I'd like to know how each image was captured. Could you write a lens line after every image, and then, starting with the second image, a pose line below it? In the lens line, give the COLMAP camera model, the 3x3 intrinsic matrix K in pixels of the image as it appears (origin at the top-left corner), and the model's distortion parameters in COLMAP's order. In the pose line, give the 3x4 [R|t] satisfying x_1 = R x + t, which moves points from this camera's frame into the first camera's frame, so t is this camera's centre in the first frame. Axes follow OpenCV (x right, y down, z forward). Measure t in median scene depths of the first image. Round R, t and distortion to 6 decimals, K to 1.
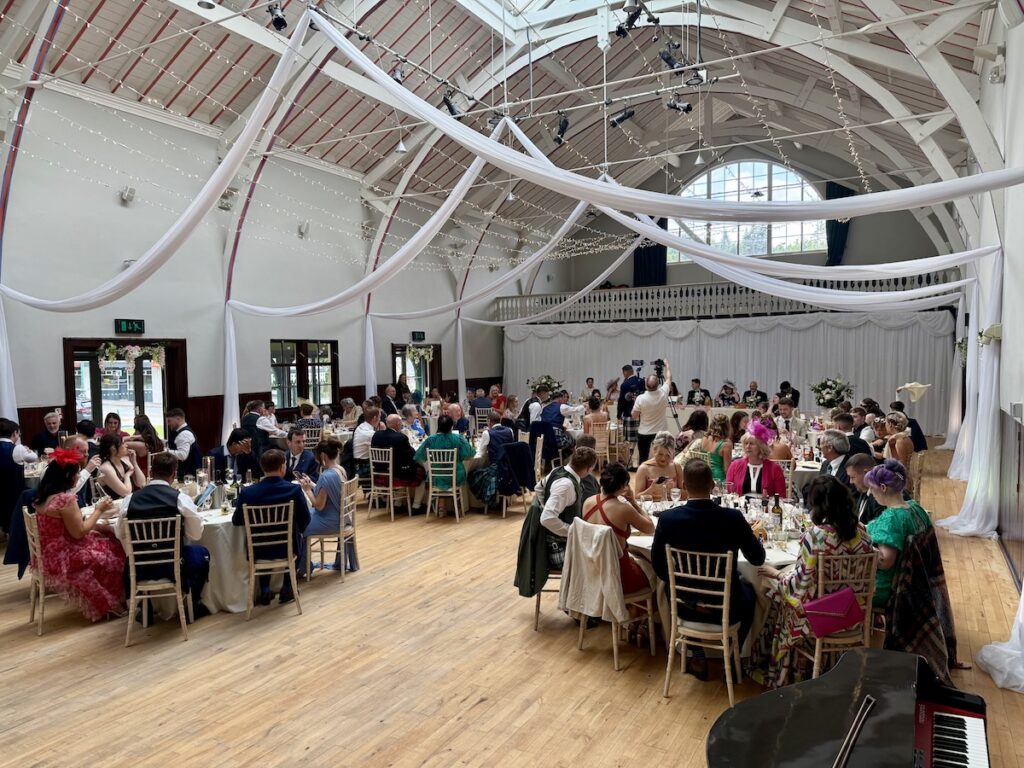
lens RADIAL K [[716.3, 0, 512.0], [0, 716.3, 384.0], [0, 0, 1]] dist [0.118163, -0.001375]
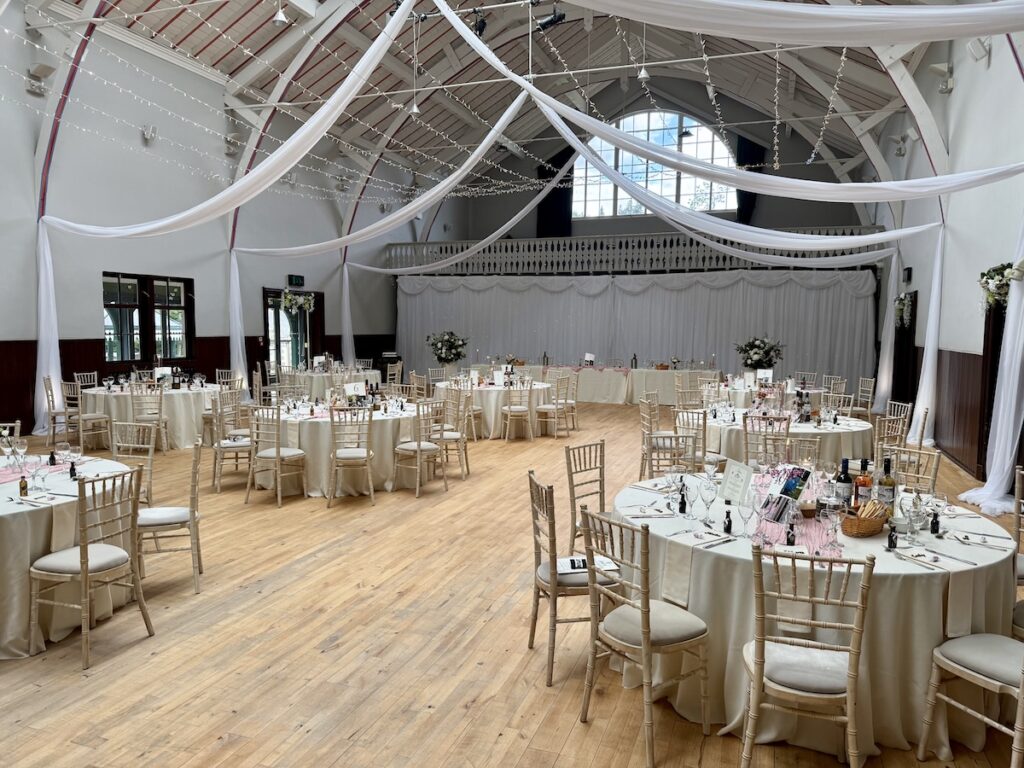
lens RADIAL K [[720.0, 0, 512.0], [0, 720.0, 384.0], [0, 0, 1]] dist [0.072677, -0.083878]
pose [[0.985517, 0.008992, 0.169338, -0.028672], [-0.015585, 0.999170, 0.037646, 0.020830], [-0.168859, -0.039739, 0.984839, 0.138980]]
